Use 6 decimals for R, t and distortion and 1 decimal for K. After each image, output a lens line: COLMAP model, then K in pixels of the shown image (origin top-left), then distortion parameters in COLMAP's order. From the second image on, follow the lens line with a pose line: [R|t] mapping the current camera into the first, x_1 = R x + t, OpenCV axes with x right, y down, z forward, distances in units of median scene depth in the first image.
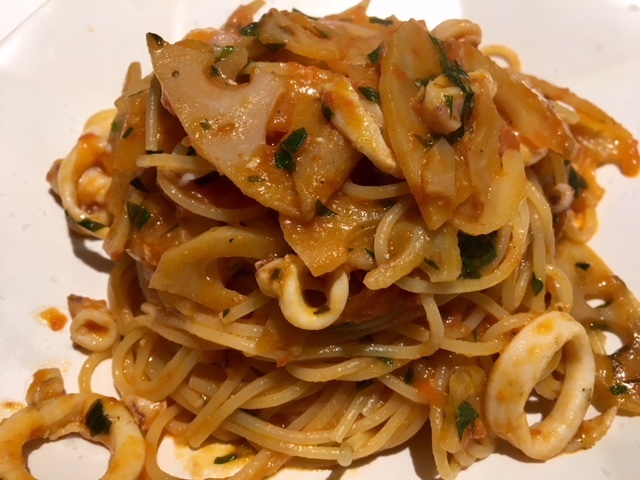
lens RADIAL K [[590.6, 0, 343.1], [0, 590.6, 249.7], [0, 0, 1]] dist [0.100707, -0.244741]
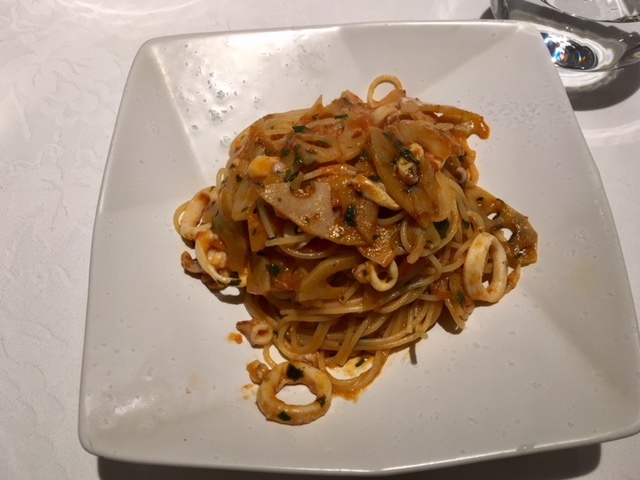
lens RADIAL K [[553.6, 0, 357.1], [0, 553.6, 239.2], [0, 0, 1]] dist [0.075248, -0.190810]
pose [[0.911172, -0.378169, 0.163568, -0.363033], [0.355587, 0.922285, 0.151485, -0.331939], [-0.208144, -0.079866, 0.974832, -0.810745]]
